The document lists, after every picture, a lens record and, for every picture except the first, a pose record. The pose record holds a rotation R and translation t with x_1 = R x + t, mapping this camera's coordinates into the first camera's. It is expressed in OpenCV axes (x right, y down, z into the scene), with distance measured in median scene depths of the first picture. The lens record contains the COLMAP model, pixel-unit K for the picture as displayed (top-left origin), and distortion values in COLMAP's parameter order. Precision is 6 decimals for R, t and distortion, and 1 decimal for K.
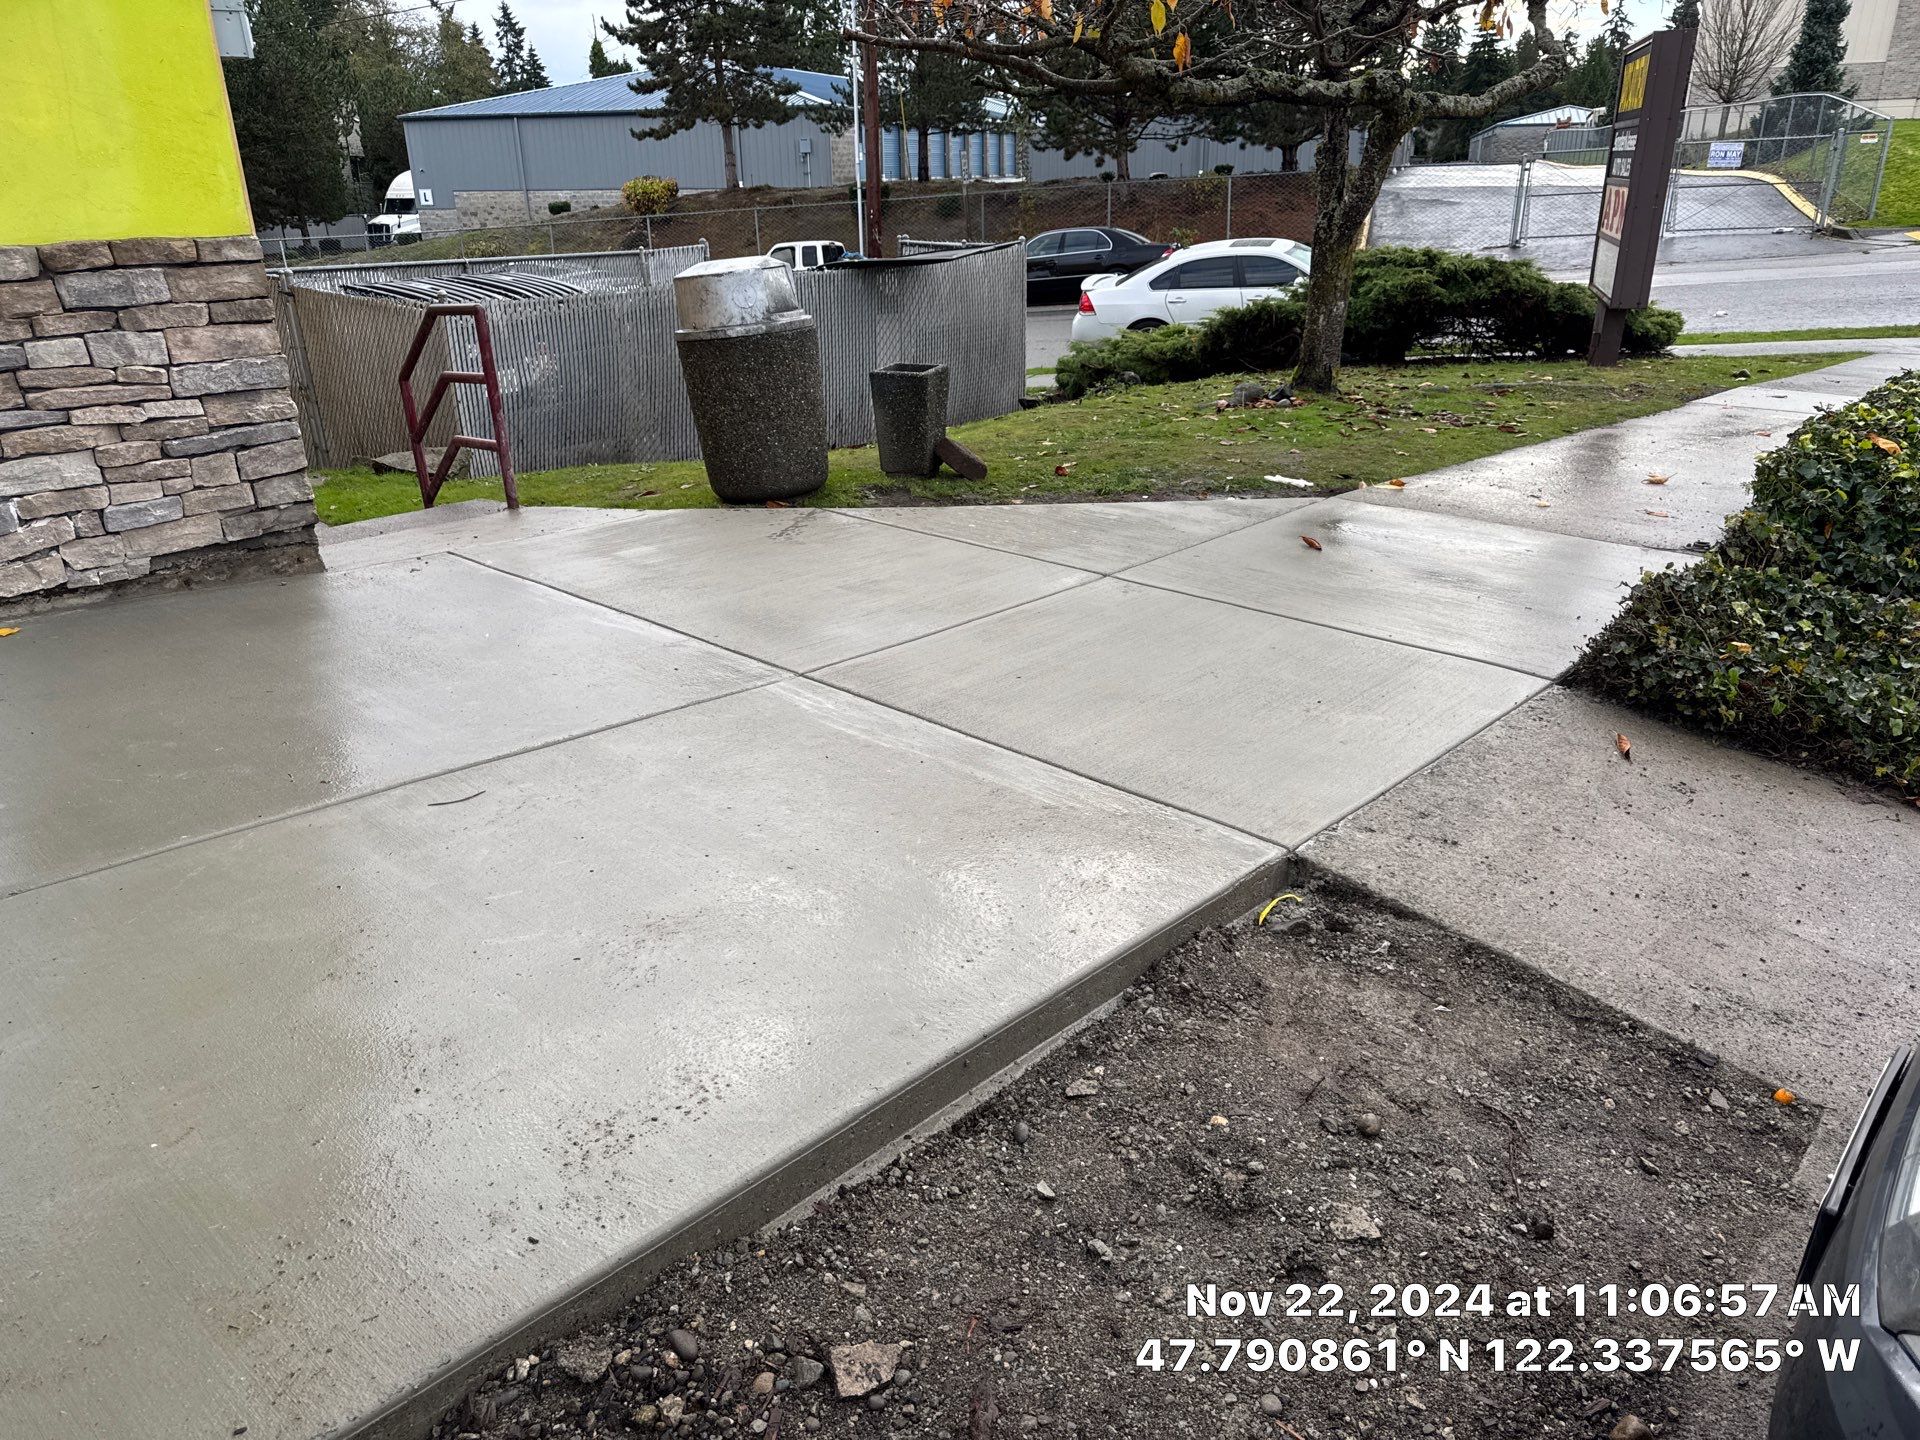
lens RADIAL K [[1410.3, 0, 960.0], [0, 1410.3, 720.0], [0, 0, 1]] dist [0.001439, -0.013836]
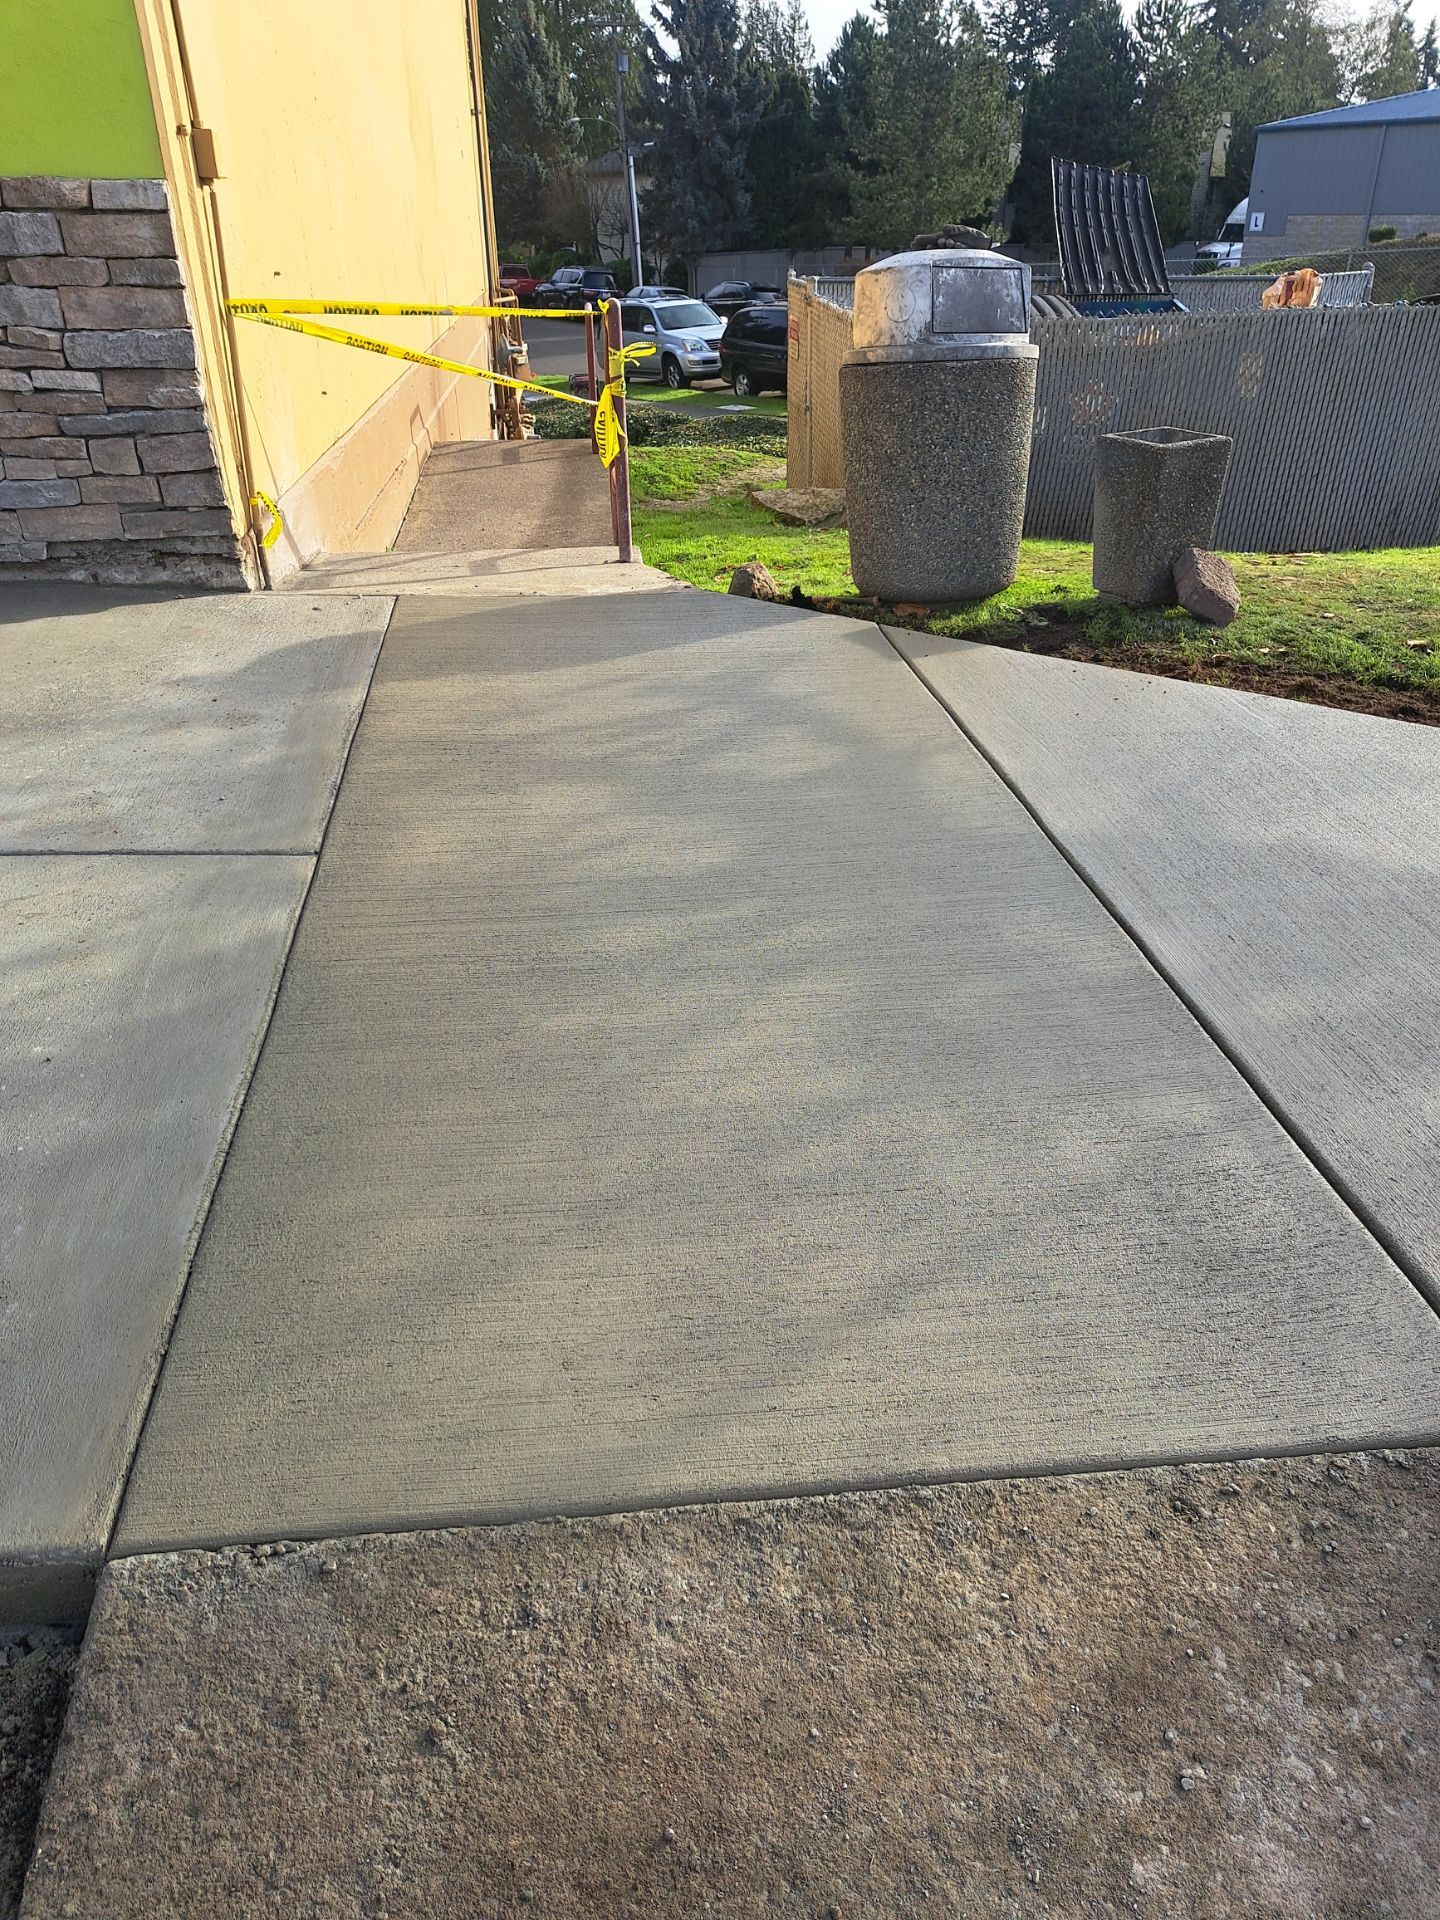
lens RADIAL K [[1410.9, 0, 720.0], [0, 1410.9, 960.0], [0, 0, 1]] dist [0.007299, 0.001870]
pose [[0.744128, 0.318426, -0.587264, 0.406165], [-0.246255, 0.947931, 0.201954, -0.153809], [0.620993, -0.005664, 0.783796, 0.541226]]
